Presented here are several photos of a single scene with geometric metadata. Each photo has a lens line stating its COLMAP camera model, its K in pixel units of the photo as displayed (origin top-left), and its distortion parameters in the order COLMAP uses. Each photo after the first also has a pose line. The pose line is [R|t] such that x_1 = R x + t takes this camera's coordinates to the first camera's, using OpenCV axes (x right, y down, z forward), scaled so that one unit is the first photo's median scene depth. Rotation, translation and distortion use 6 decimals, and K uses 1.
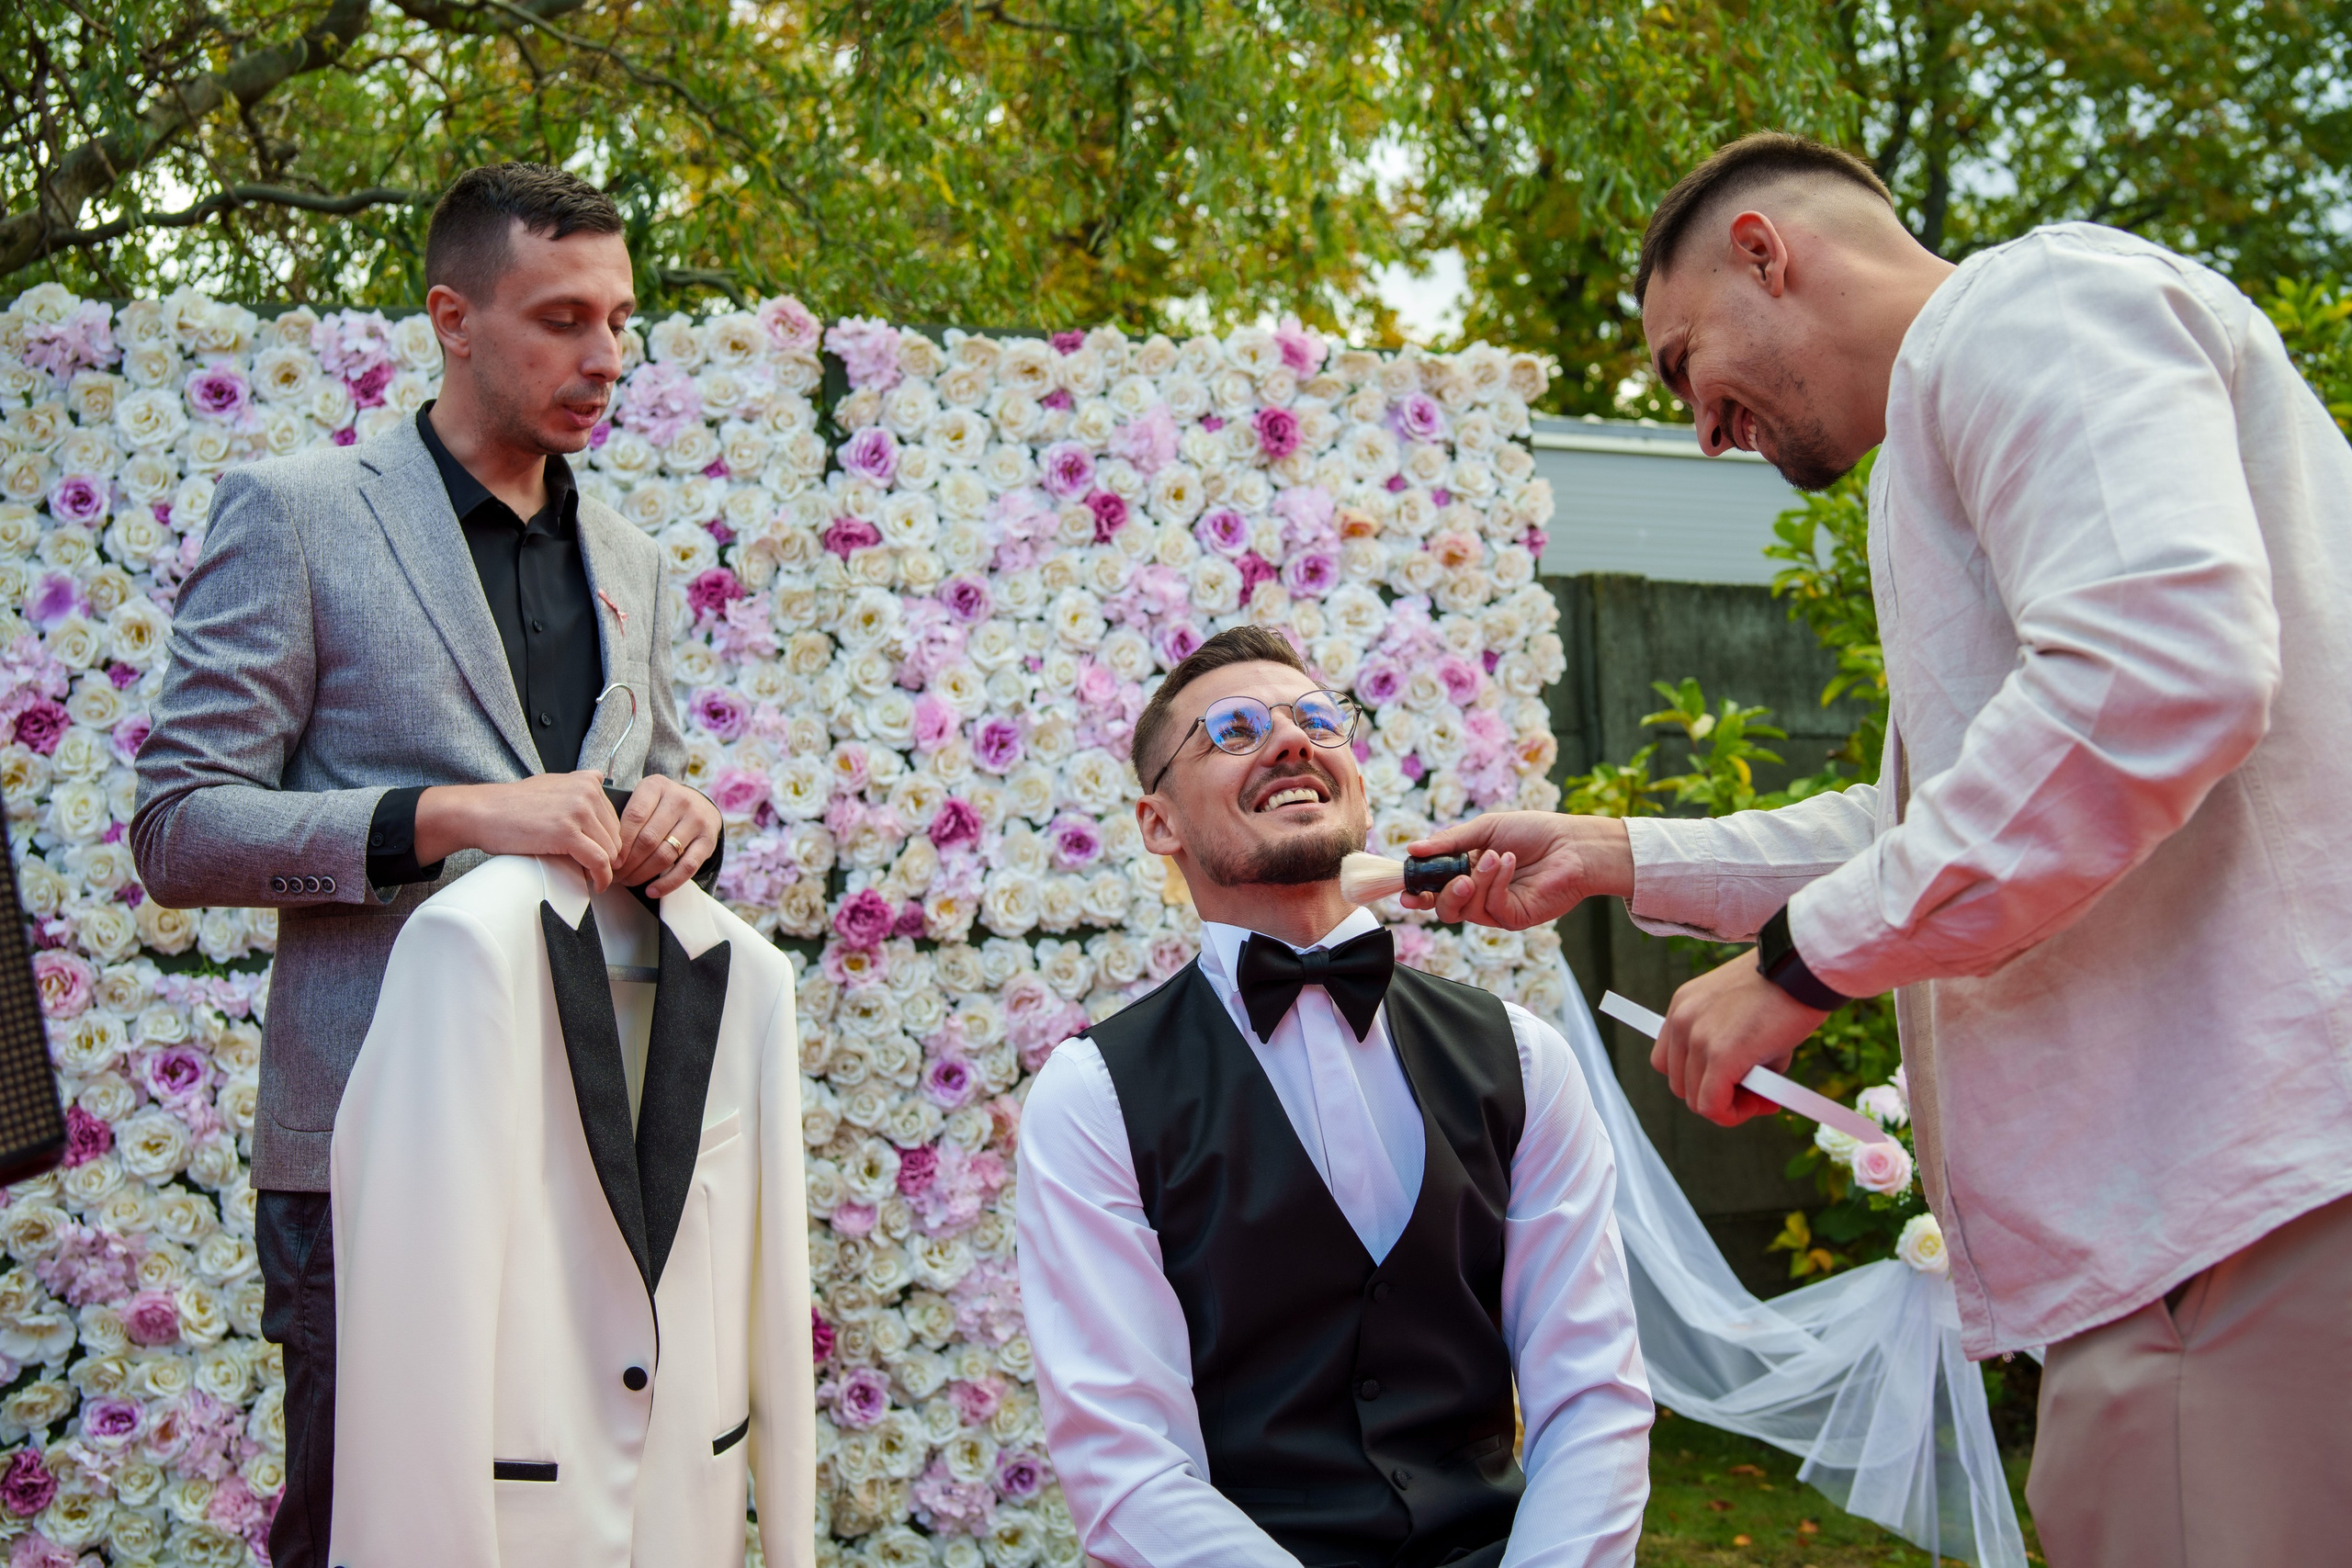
lens RADIAL K [[2284.4, 0, 1189.1], [0, 2284.4, 777.9], [0, 0, 1]] dist [-0.107419, 0.107486]
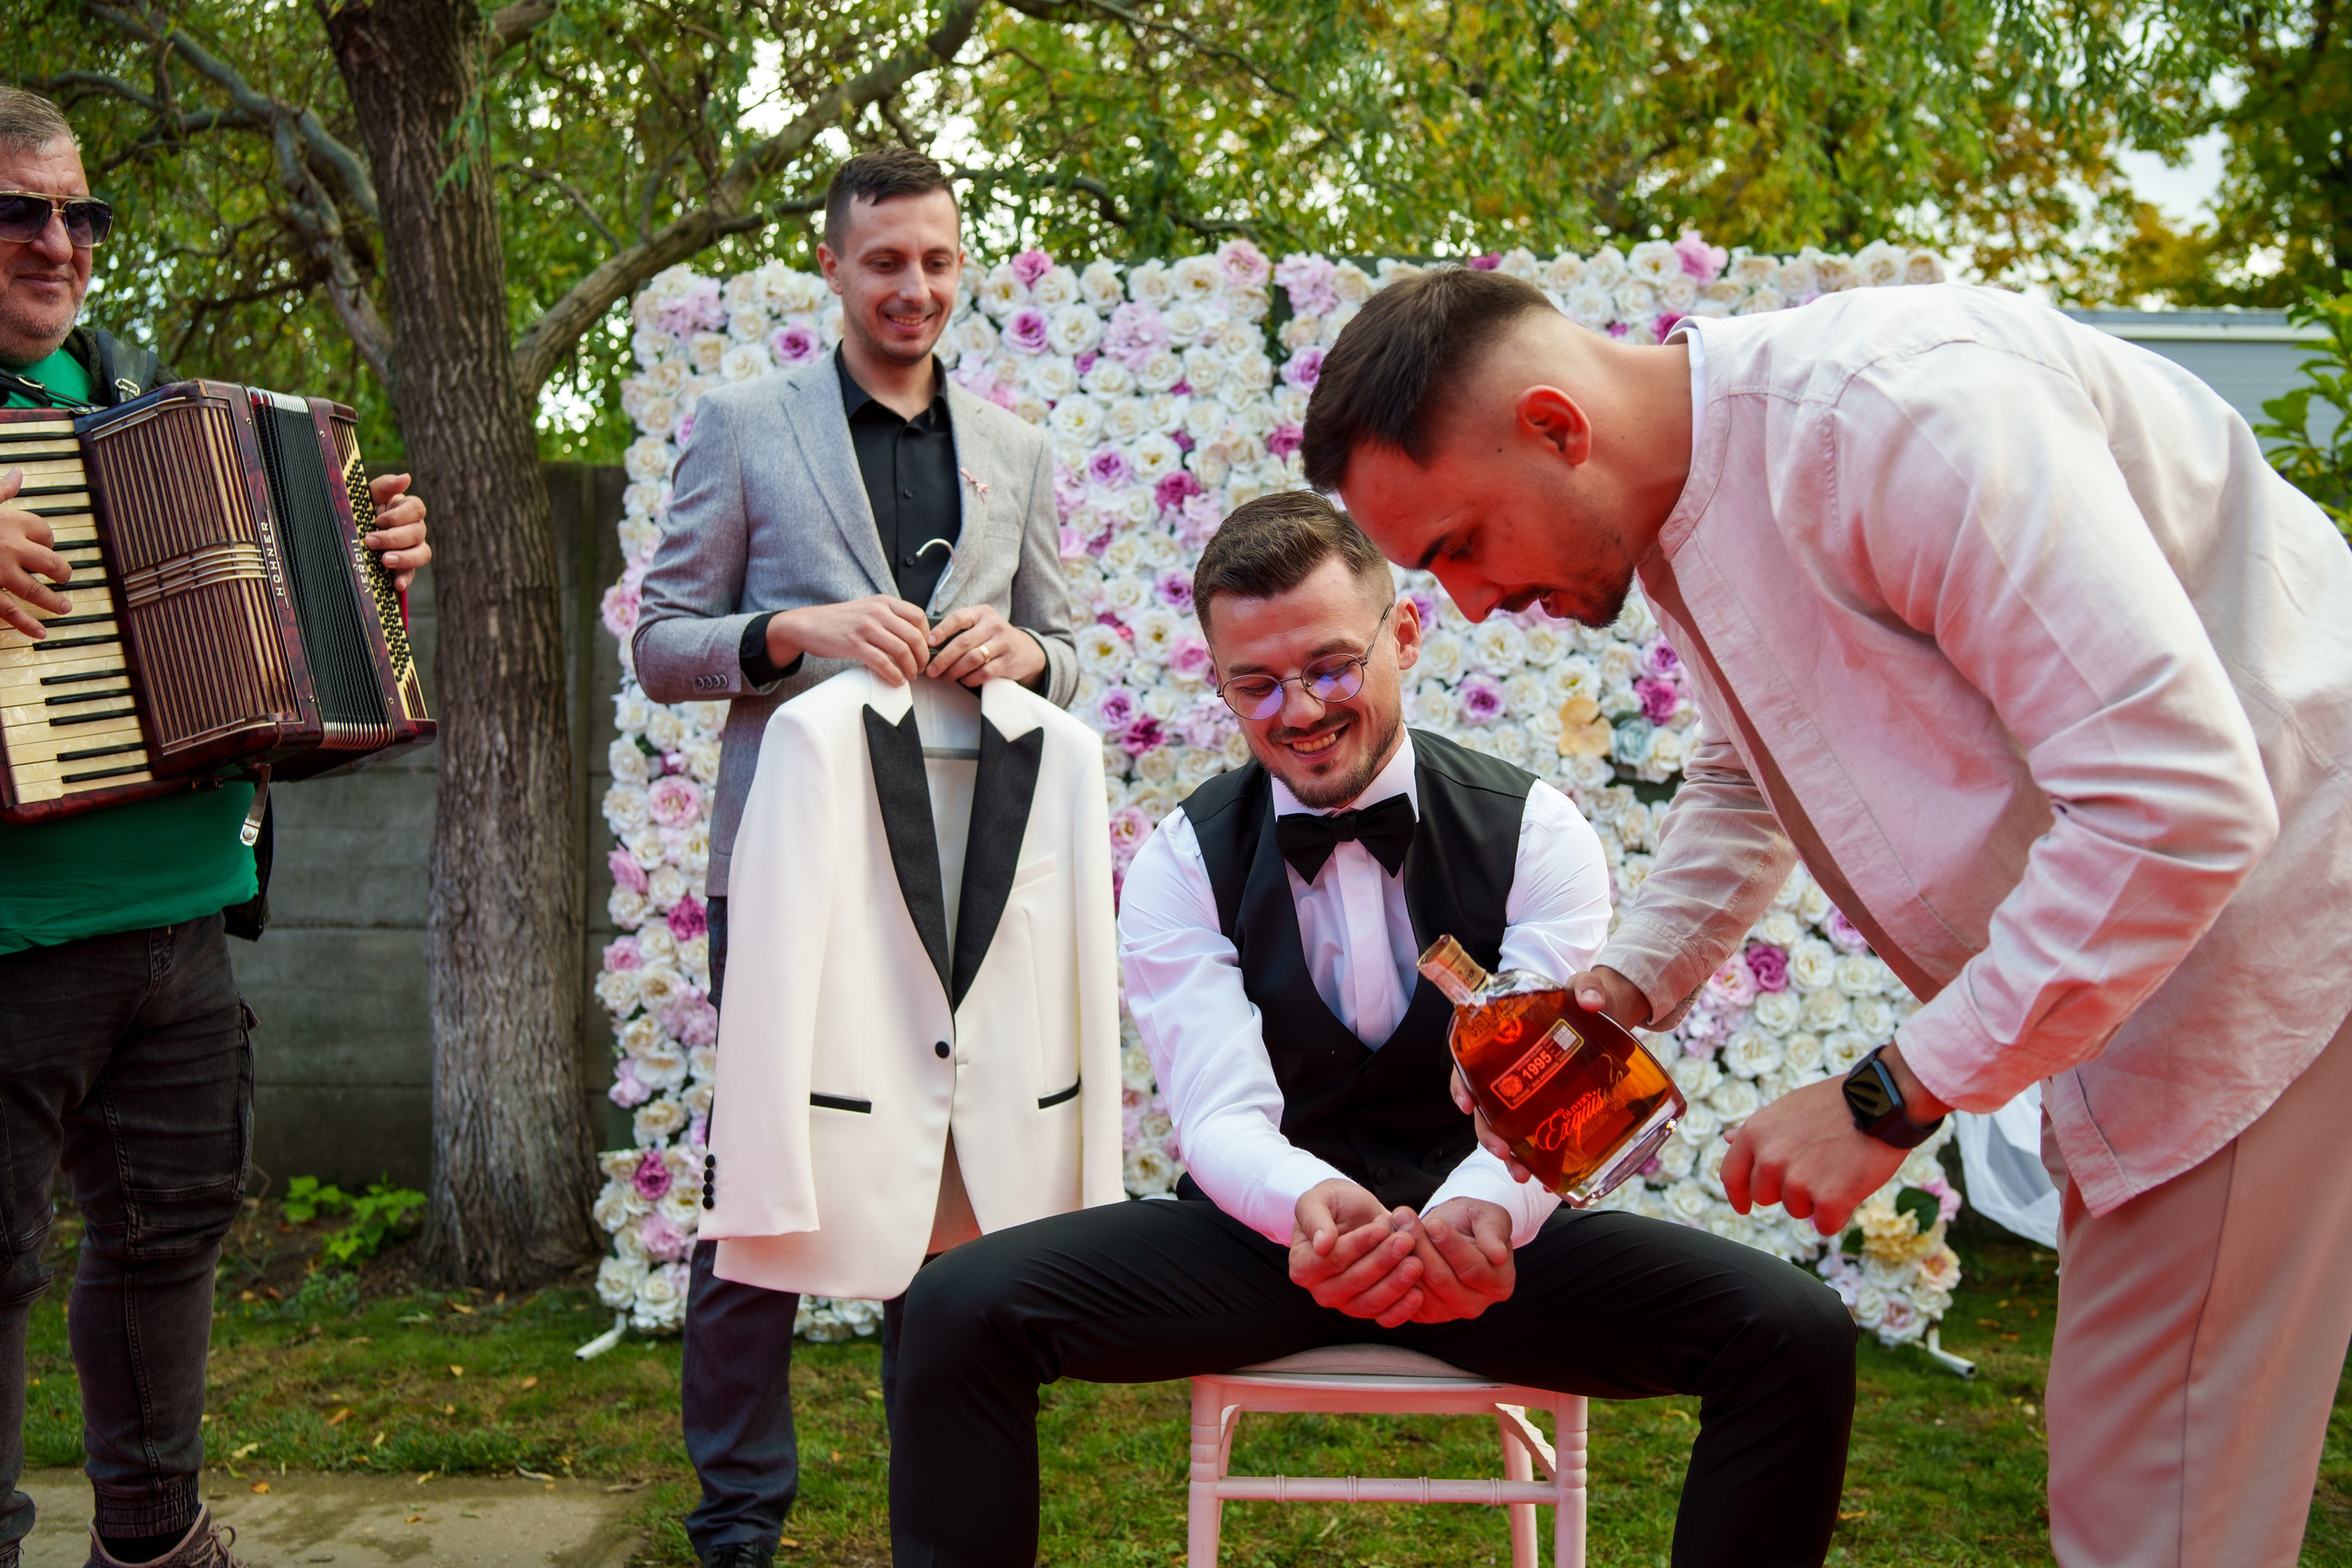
lens RADIAL K [[2279.3, 0, 1173.1], [0, 2279.3, 782.5], [0, 0, 1]] dist [-0.099937, 0.090894]
pose [[0.938967, 0.012273, -0.343787, 0.199489], [-0.001018, 0.999458, 0.032900, 0.032201], [0.344005, -0.030542, 0.938471, -0.132207]]
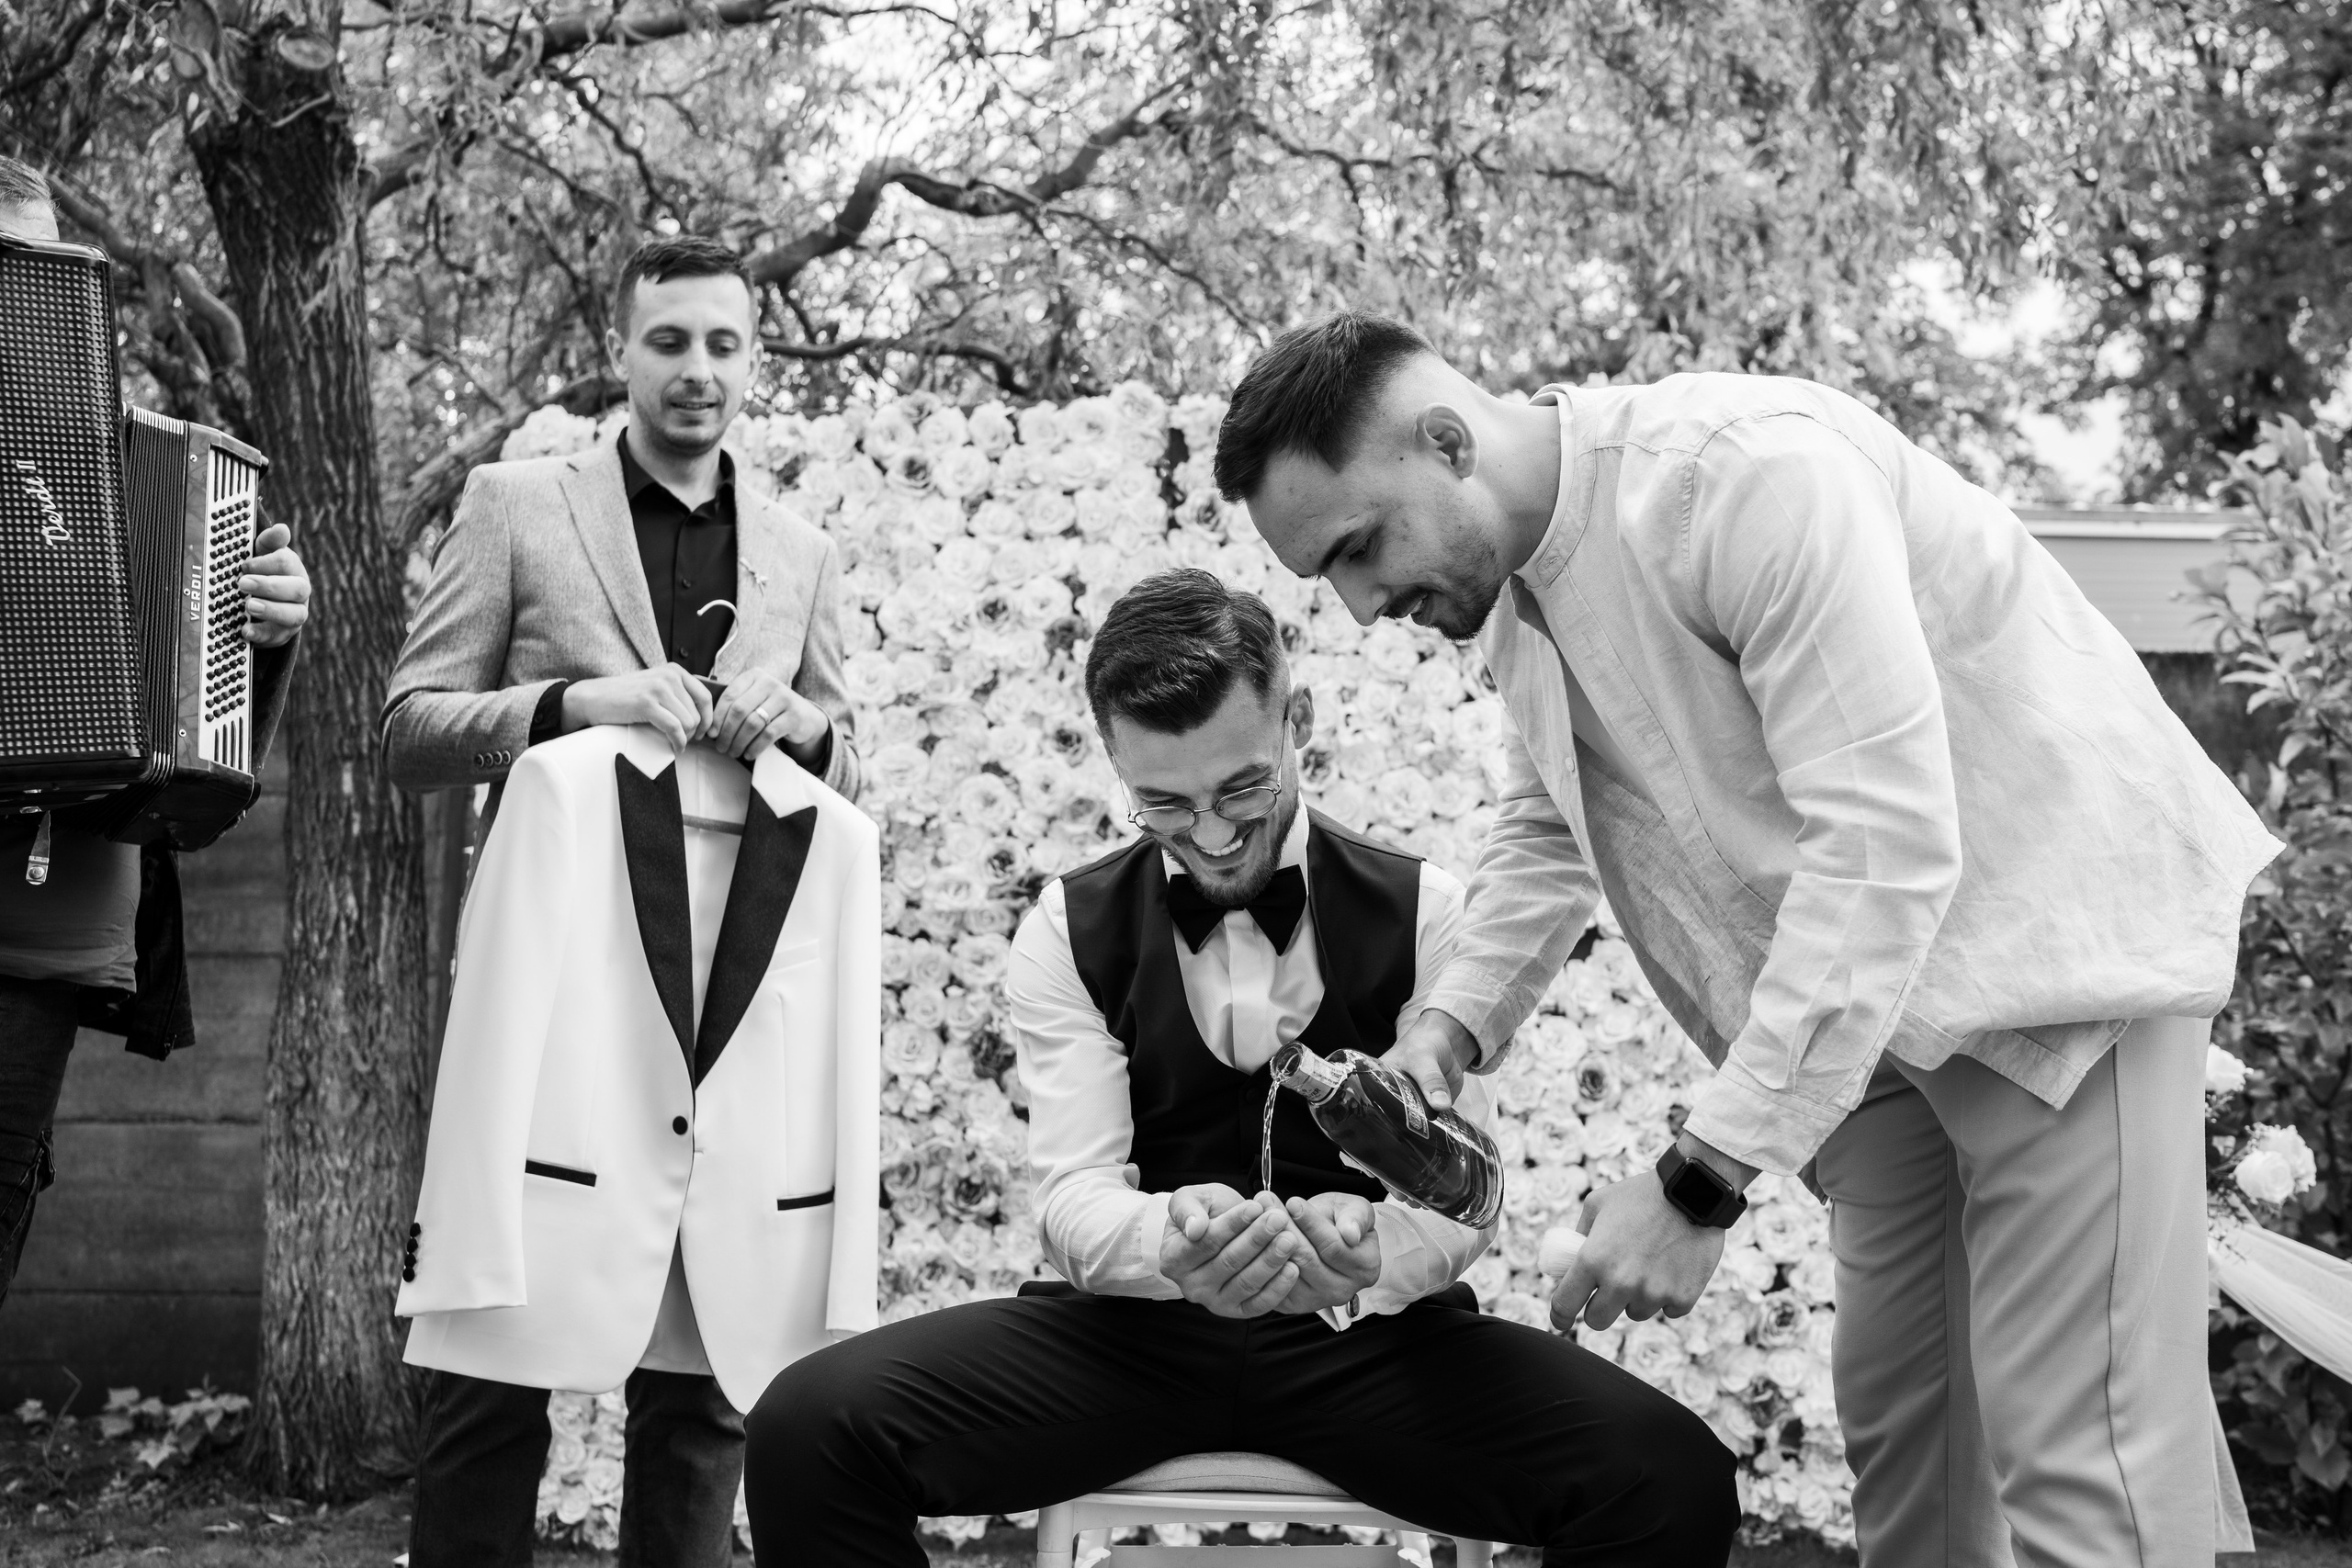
lens RADIAL K [[2279.3, 0, 1173.1], [0, 2279.3, 782.5], [0, 0, 1]] dist [-0.099937, 0.090894]
pose [[0.949625, -0.024155, -0.312457, 0.194681], [-0.003884, 0.996042, -0.088803, 0.091596], [0.313365, 0.085543, 0.945772, -0.064506]]
